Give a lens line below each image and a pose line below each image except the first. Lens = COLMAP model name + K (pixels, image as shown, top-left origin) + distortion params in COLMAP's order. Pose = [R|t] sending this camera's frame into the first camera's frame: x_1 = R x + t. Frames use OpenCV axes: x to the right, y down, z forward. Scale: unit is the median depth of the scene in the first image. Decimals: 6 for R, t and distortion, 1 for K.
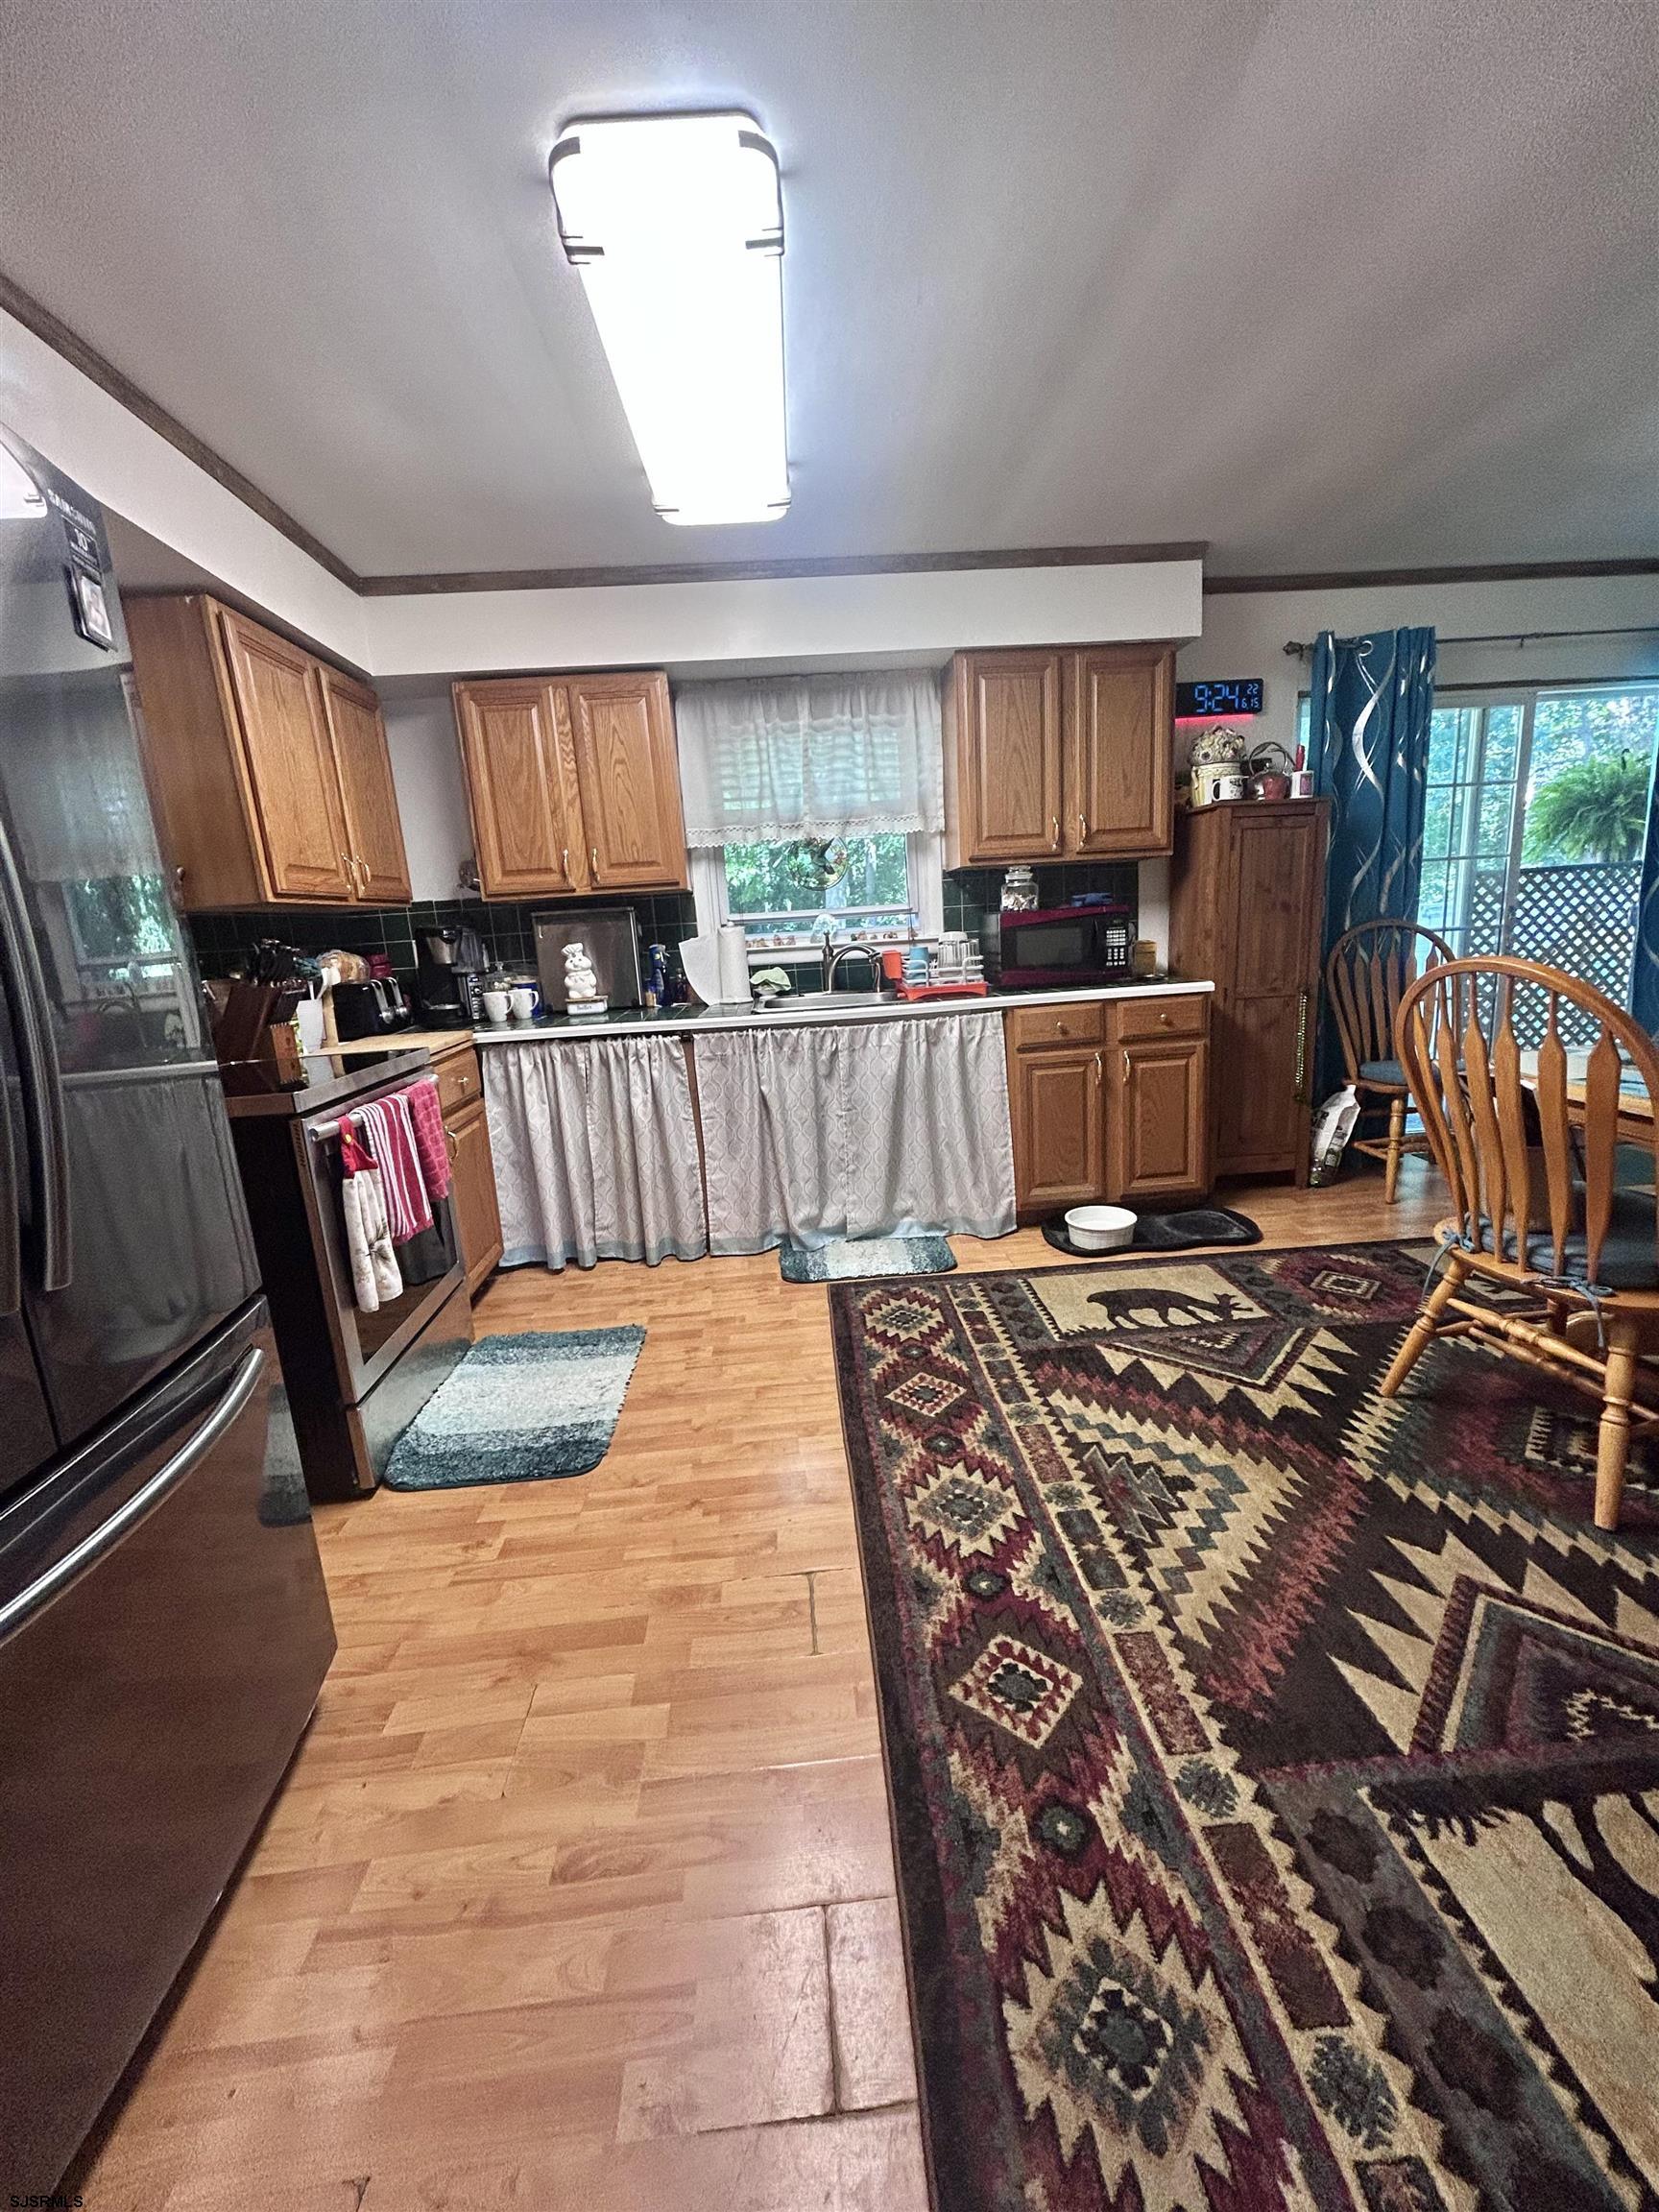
lens RADIAL K [[890.7, 0, 836.8], [0, 890.7, 1105.4], [0, 0, 1]] dist [0.001647, 0.000373]
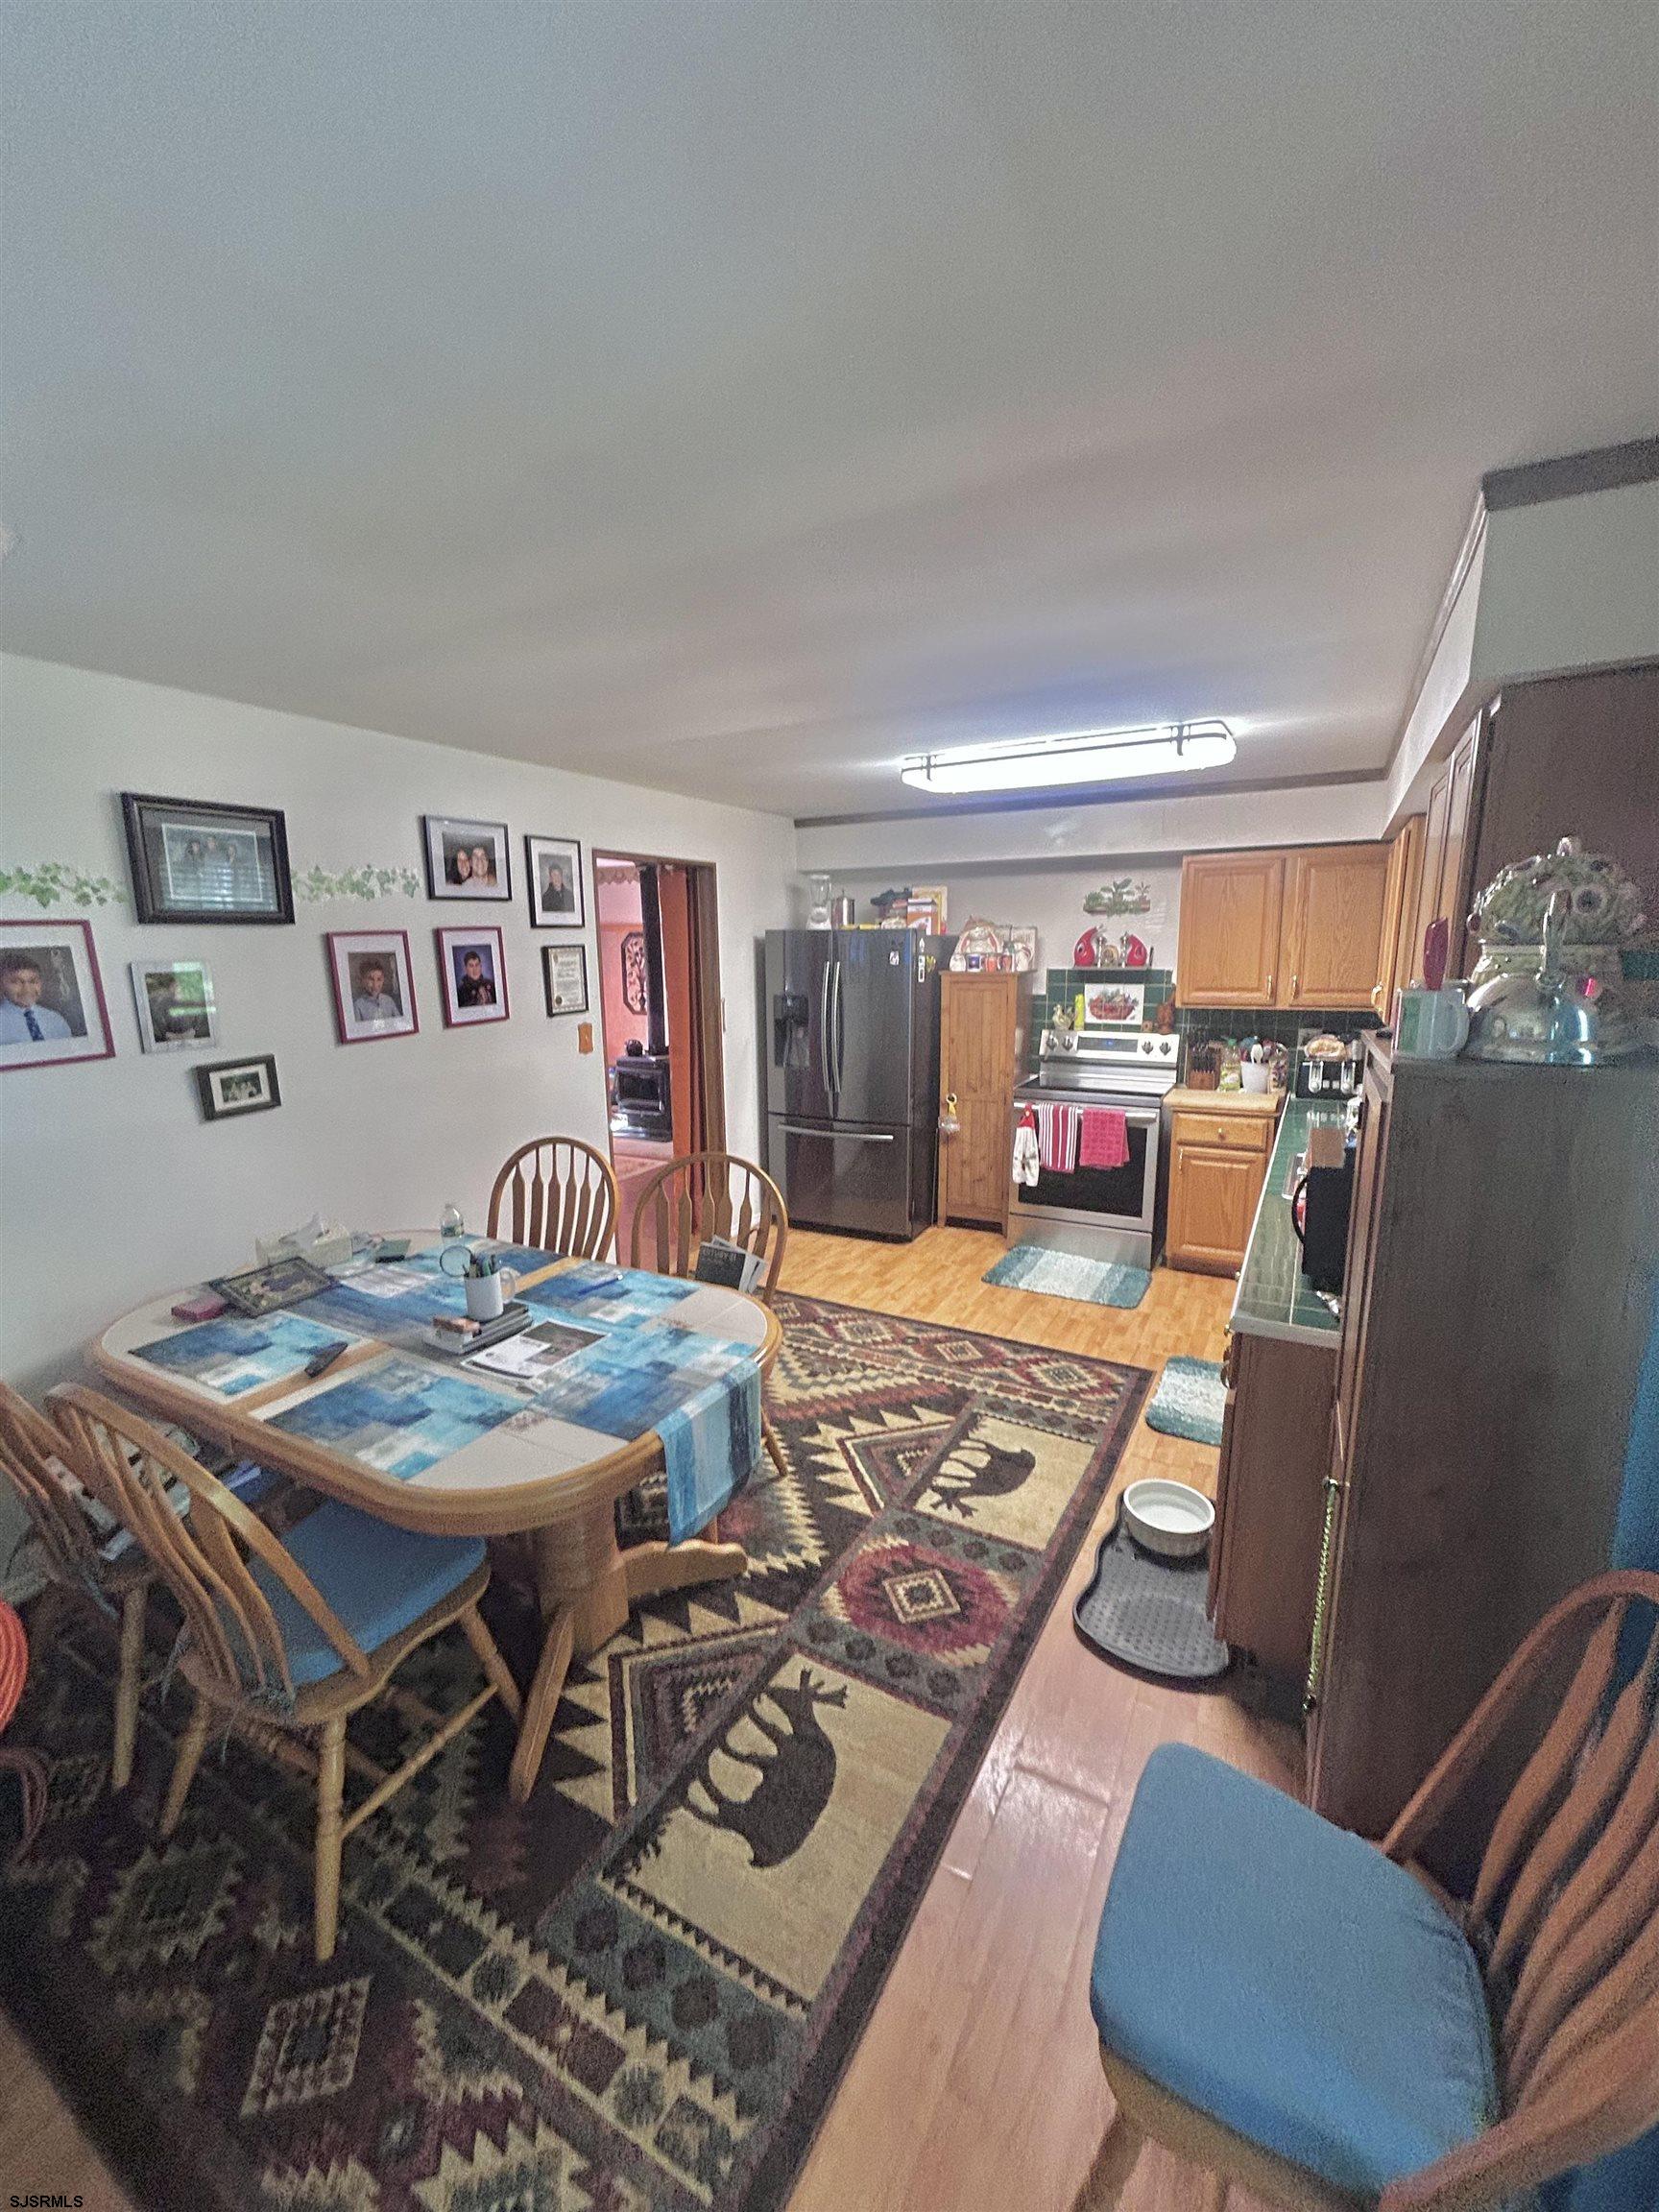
lens RADIAL K [[890.7, 0, 824.3], [0, 890.7, 1114.7], [0, 0, 1]] dist [0.001647, 0.000373]
pose [[-0.547674, 0.230431, -0.804335, 1.286594], [-0.121187, 0.929344, 0.348761, -0.553829], [0.827869, 0.288482, -0.481052, 1.282820]]
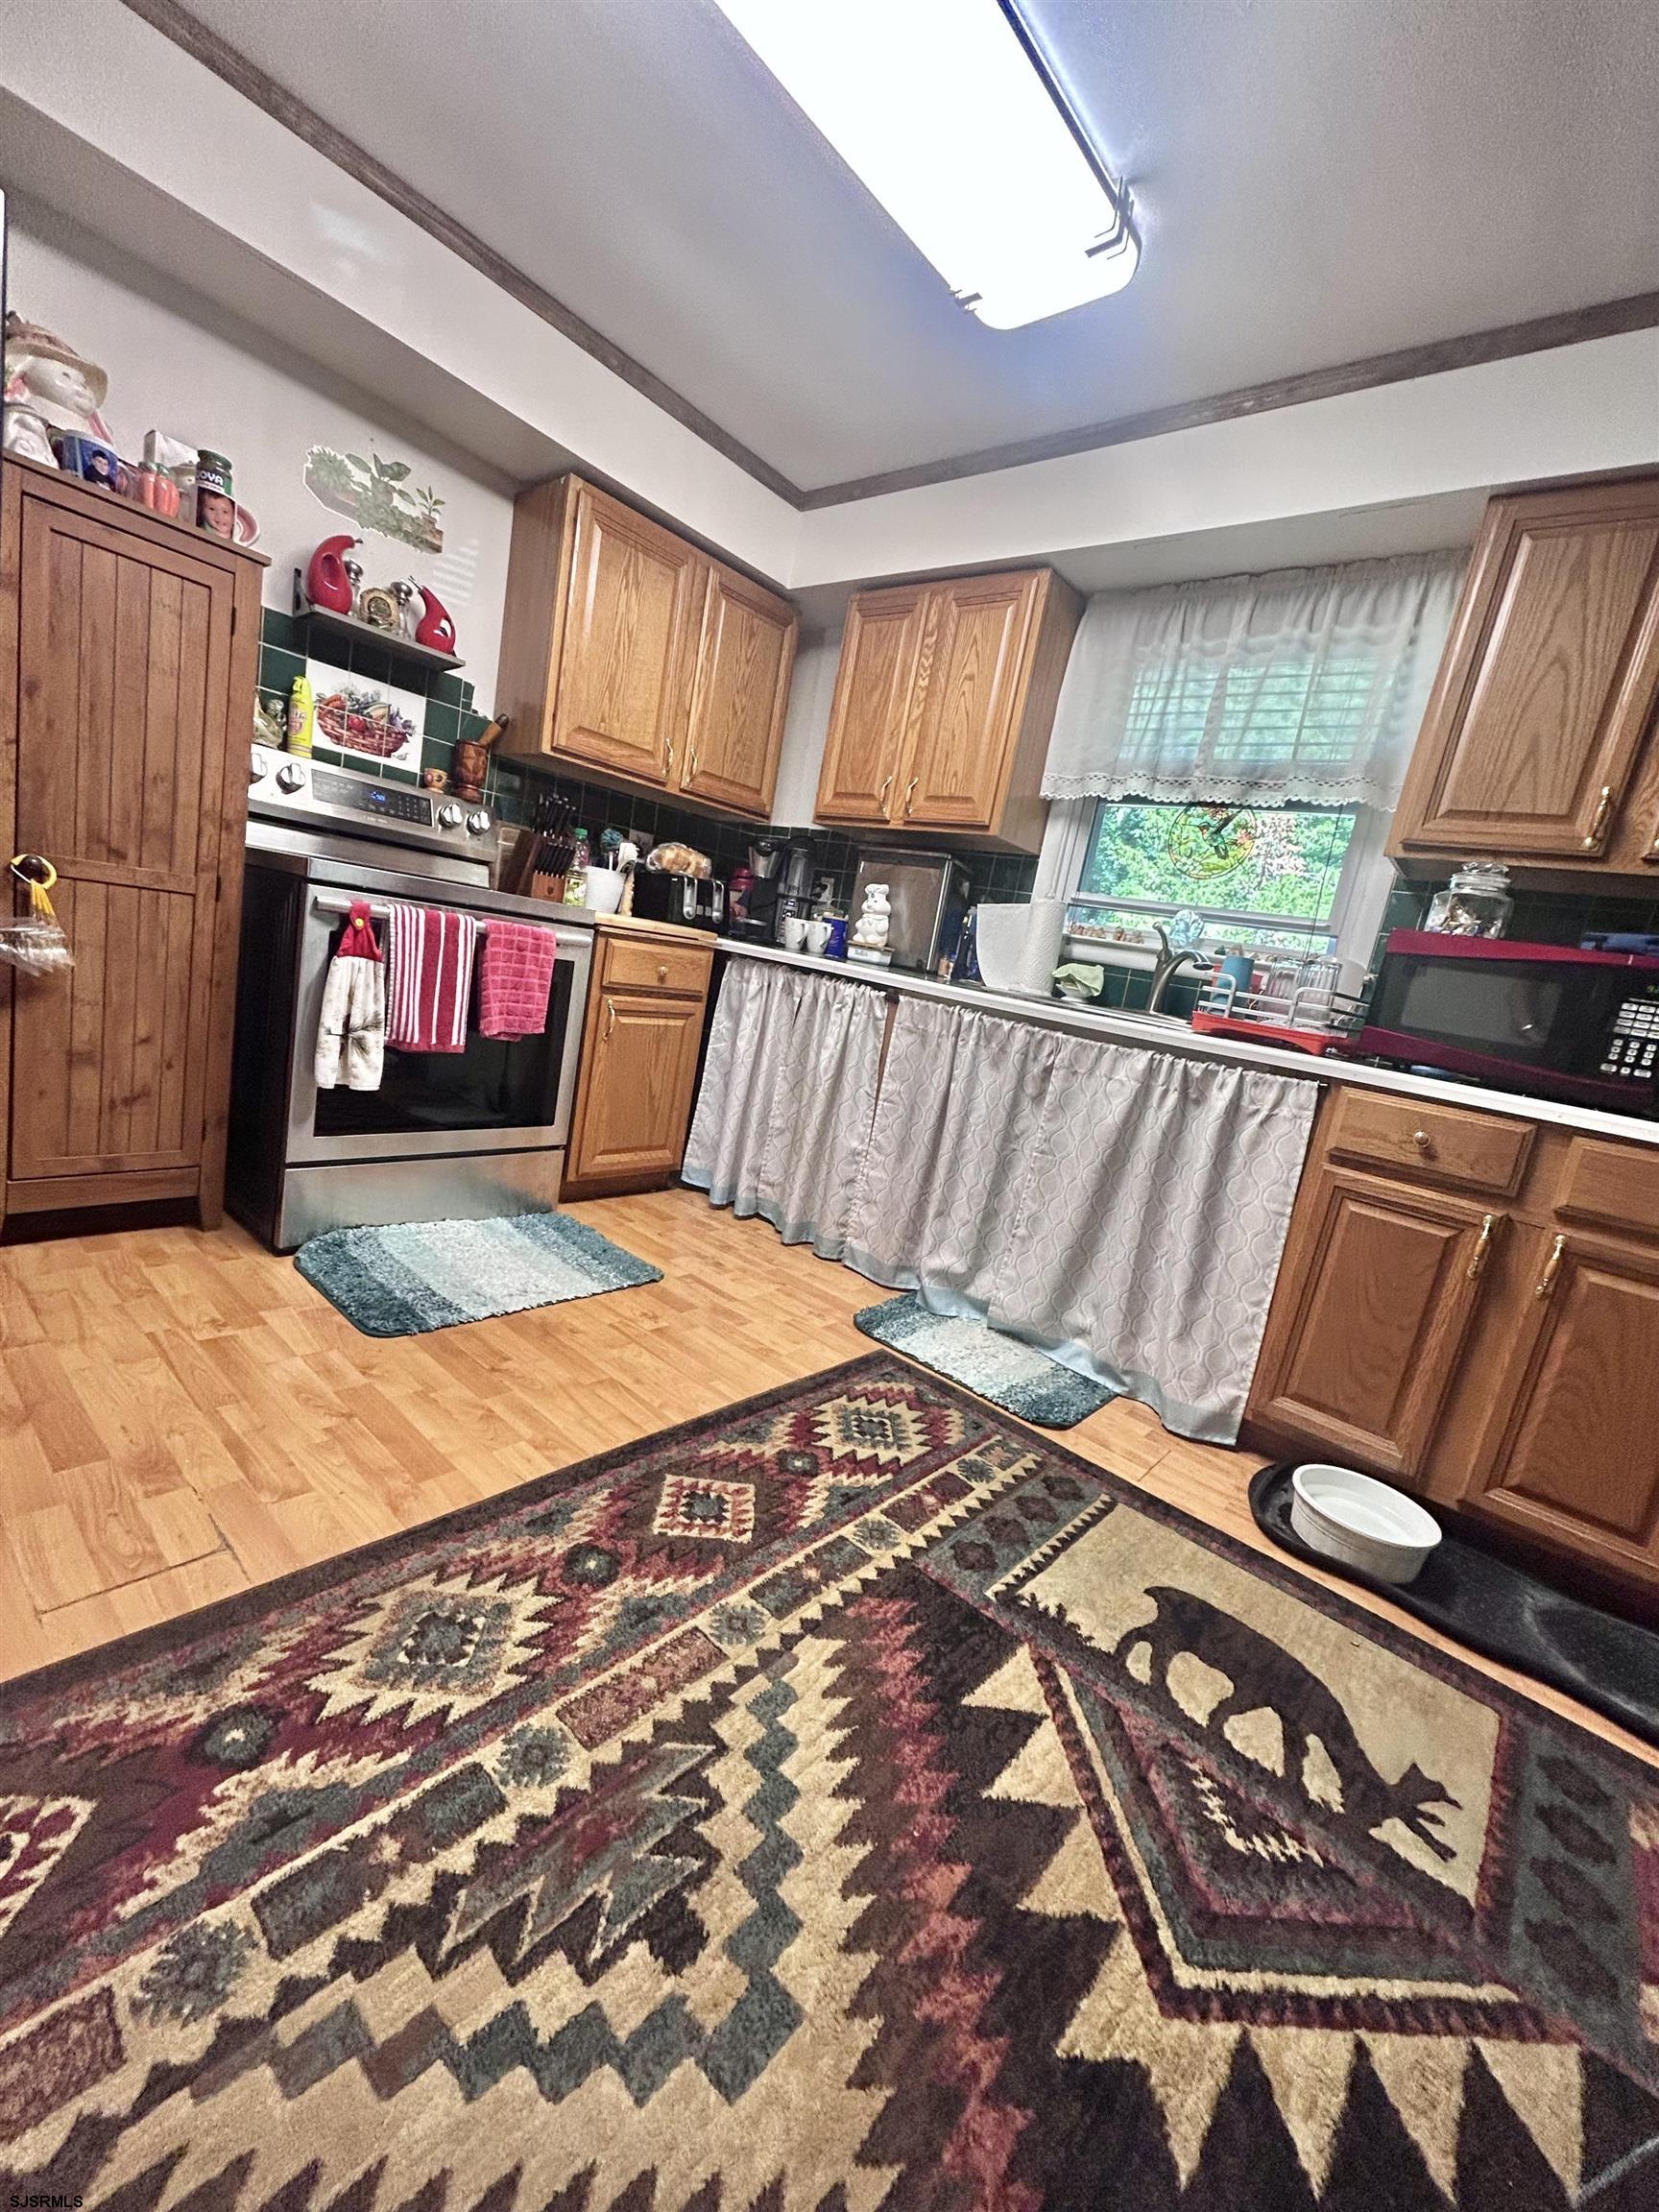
lens RADIAL K [[890.7, 0, 839.5], [0, 890.7, 1107.4], [0, 0, 1]] dist [0.001647, 0.000373]
pose [[0.694498, 0.309573, -0.649490, 0.437420], [-0.356087, 0.932286, 0.063602, -0.019787], [0.625200, 0.187104, 0.757705, 0.452820]]
